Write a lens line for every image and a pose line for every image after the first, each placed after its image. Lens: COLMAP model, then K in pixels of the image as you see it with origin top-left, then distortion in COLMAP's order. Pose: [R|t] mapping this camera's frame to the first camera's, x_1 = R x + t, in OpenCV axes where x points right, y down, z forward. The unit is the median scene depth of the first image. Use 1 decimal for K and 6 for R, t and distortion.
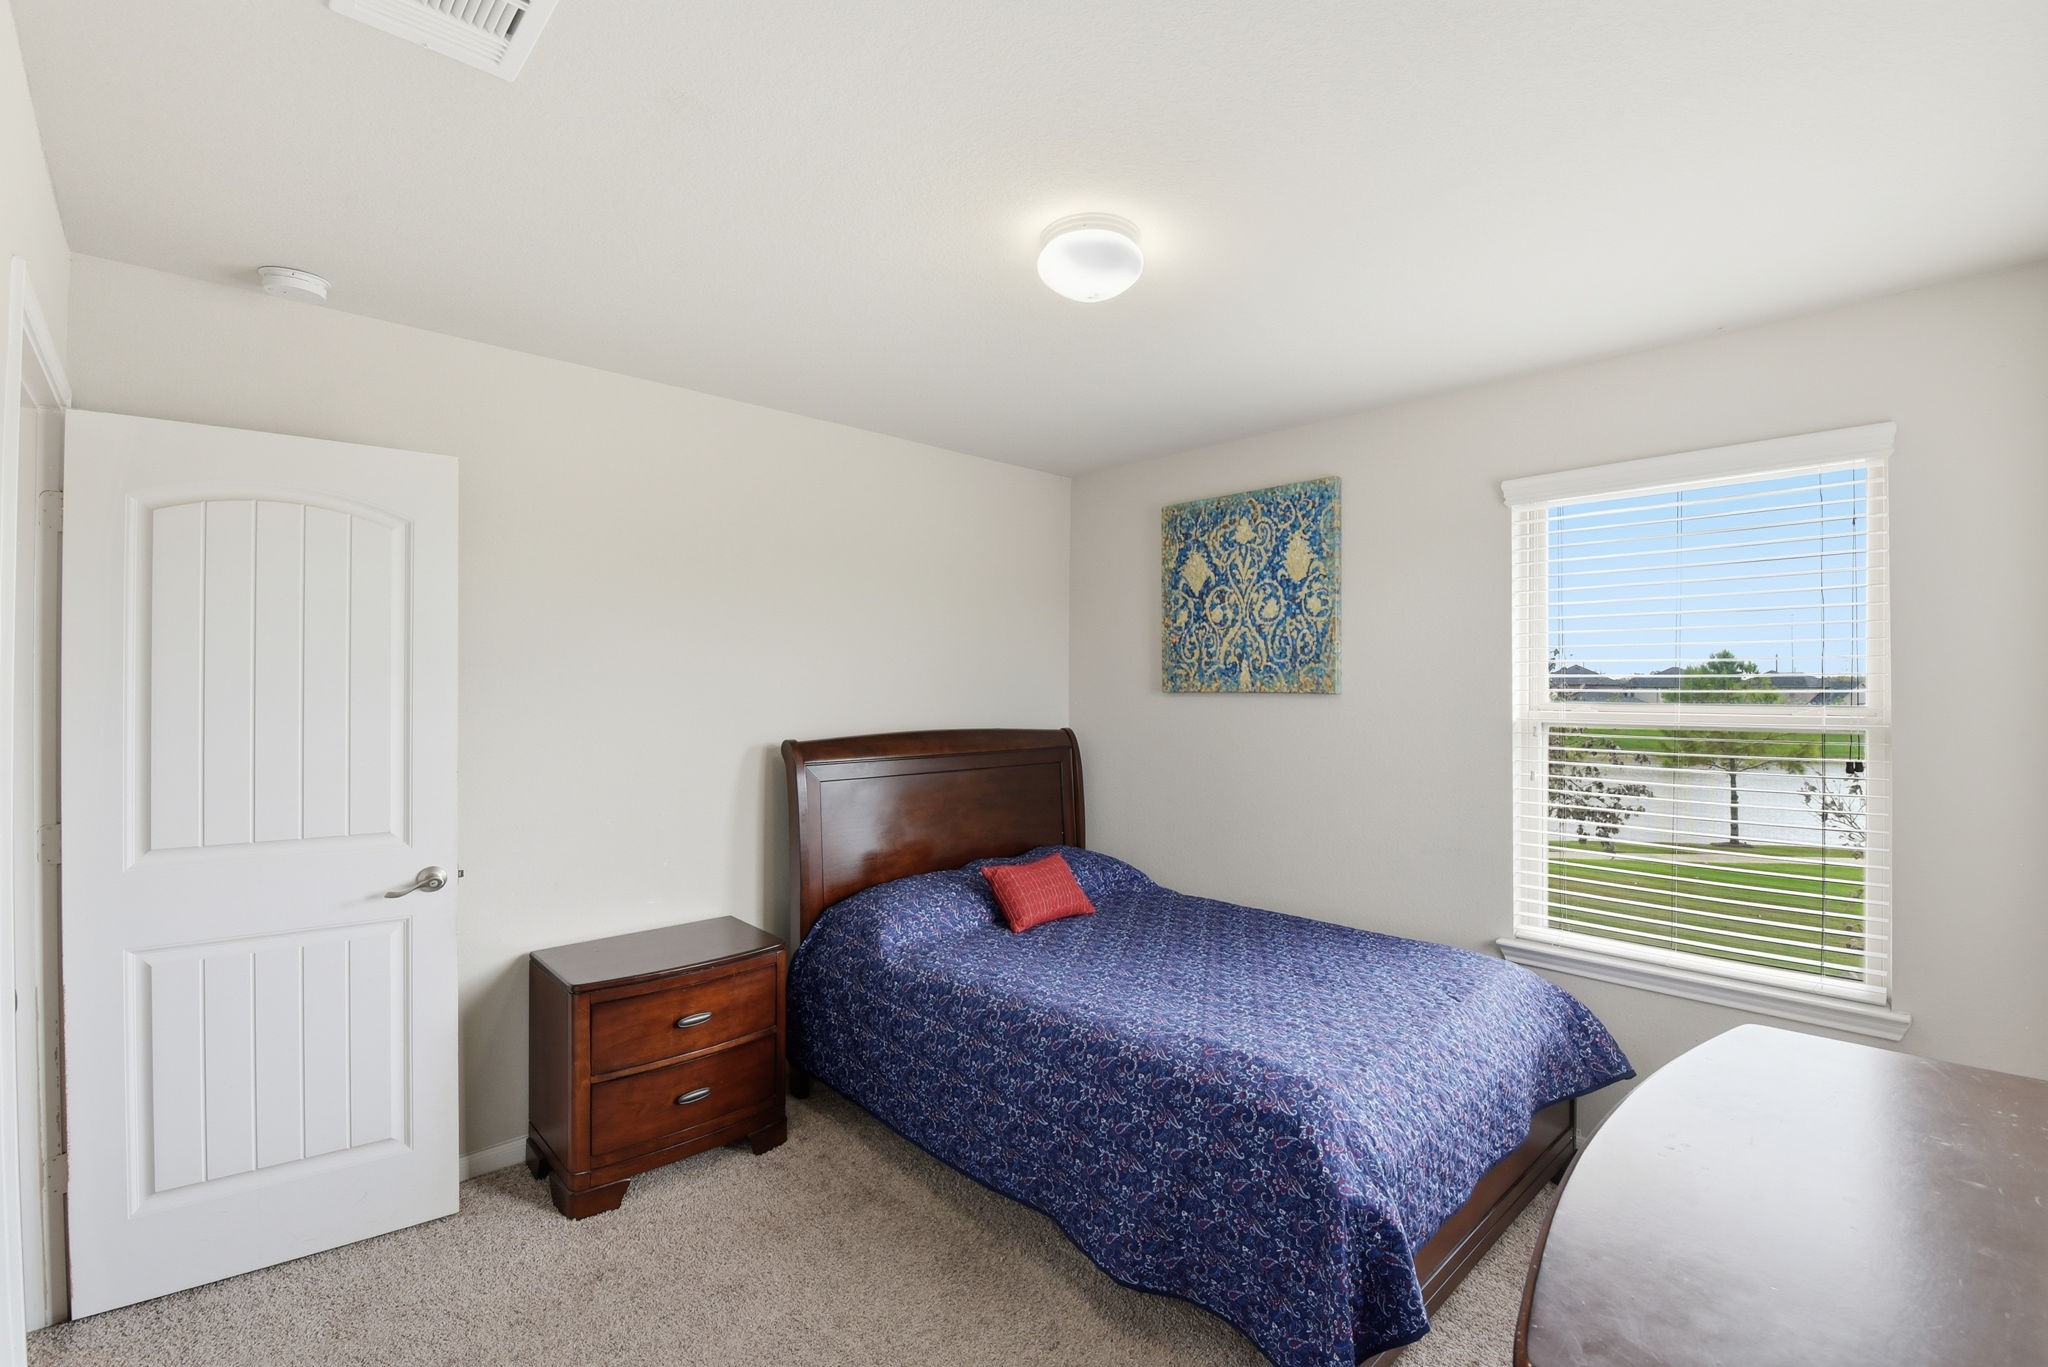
lens RADIAL K [[898.9, 0, 1024.8], [0, 898.9, 681.2], [0, 0, 1]] dist [-0.004055, -0.008039]
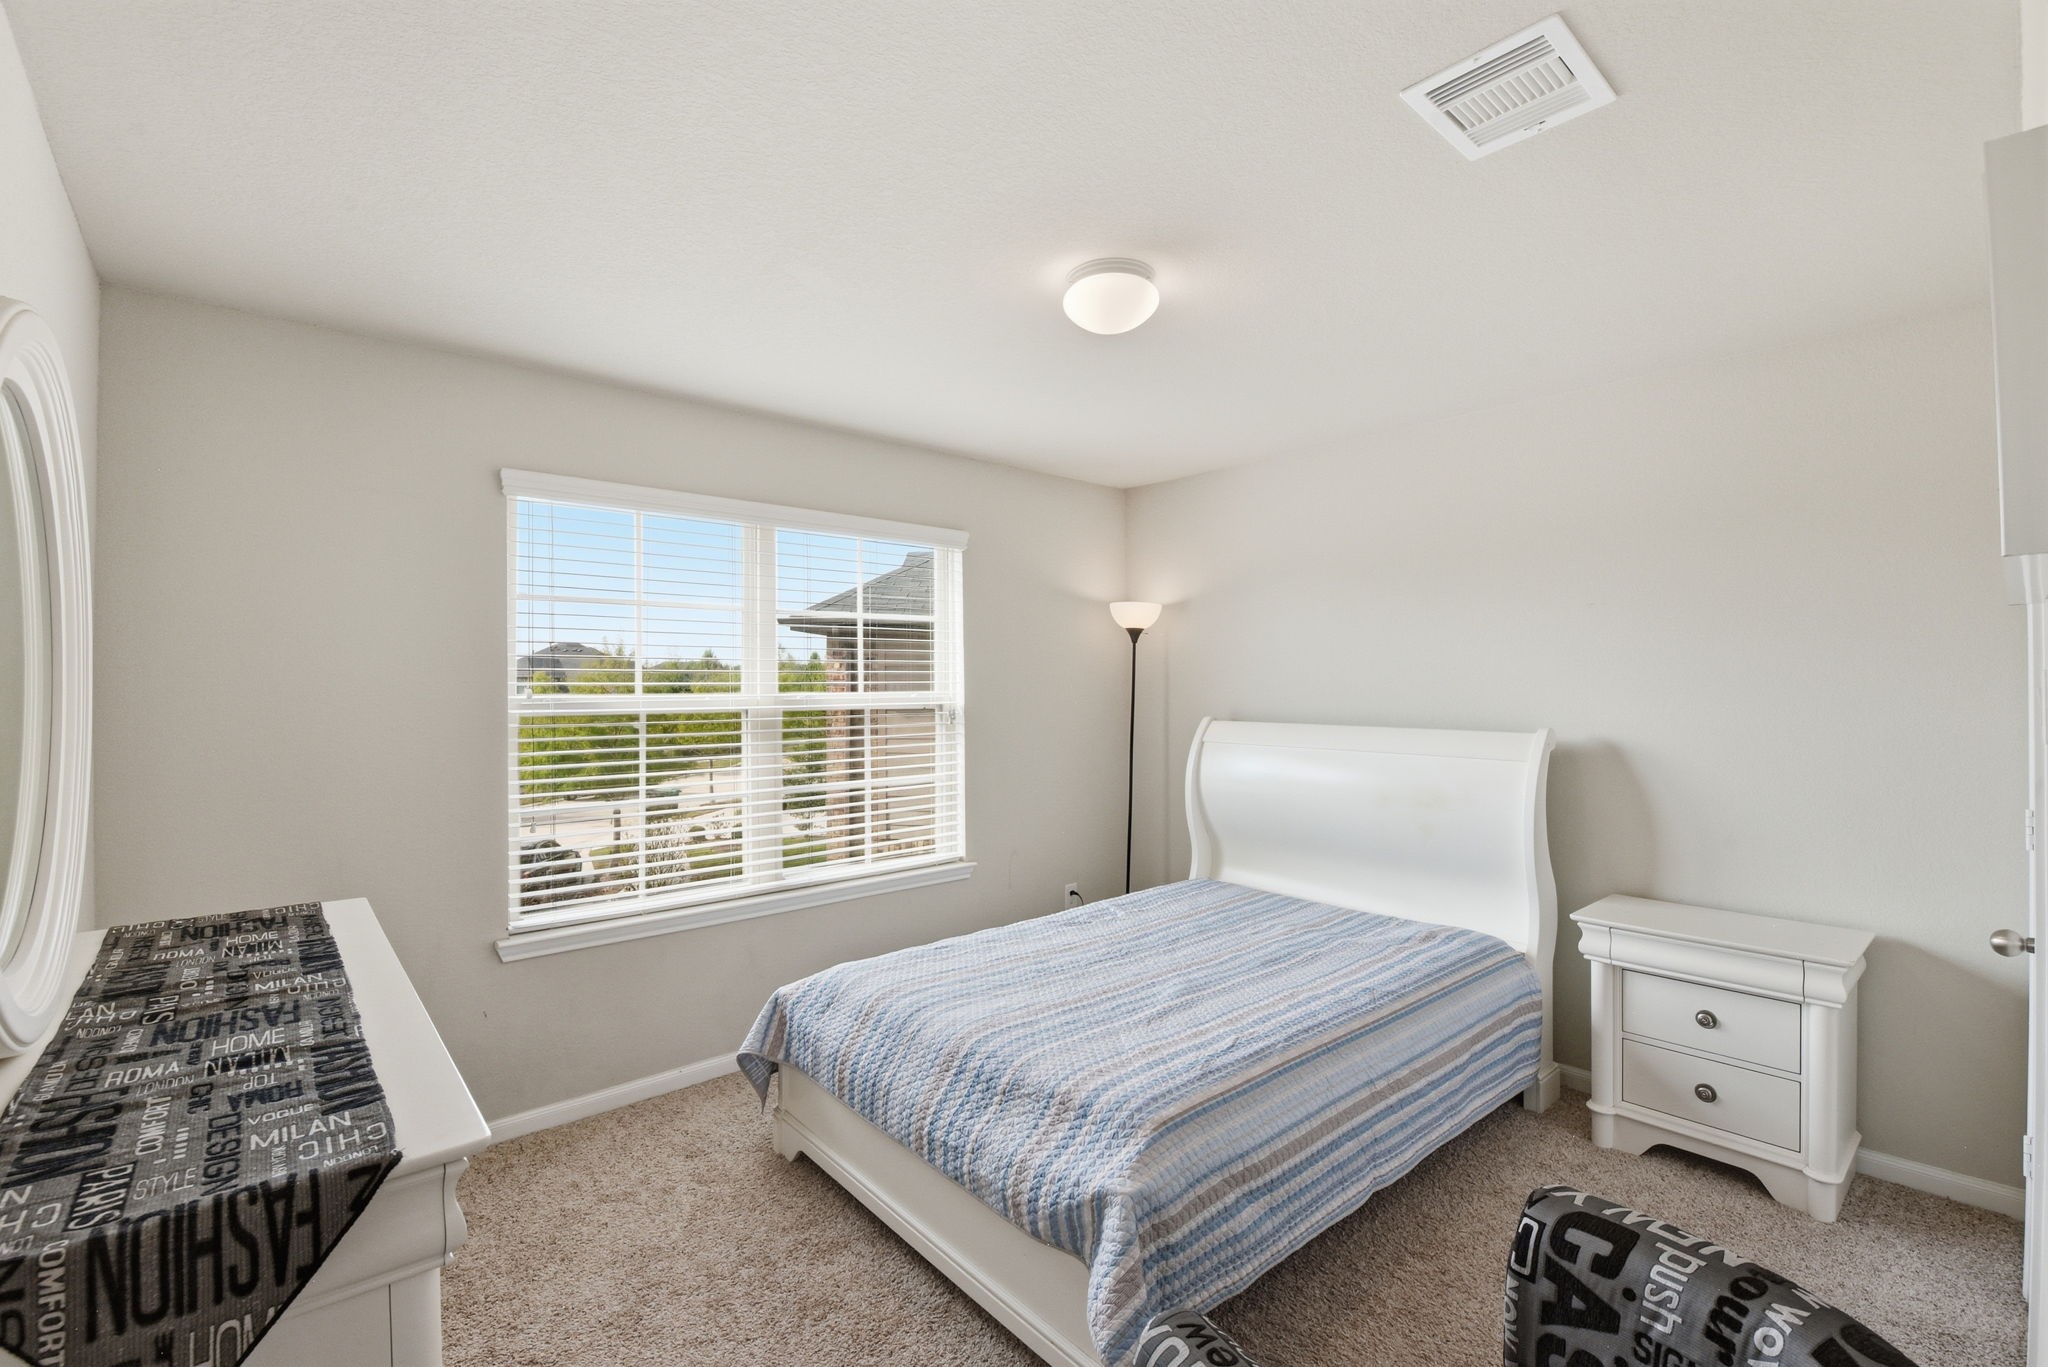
lens RADIAL K [[898.9, 0, 1024.8], [0, 898.9, 681.2], [0, 0, 1]] dist [-0.004055, -0.008039]
pose [[0.043665, 0.001270, 0.999045, -0.416822], [-0.005513, 0.999984, -0.001031, 0.006008], [-0.999031, -0.005463, 0.043671, 0.398898]]
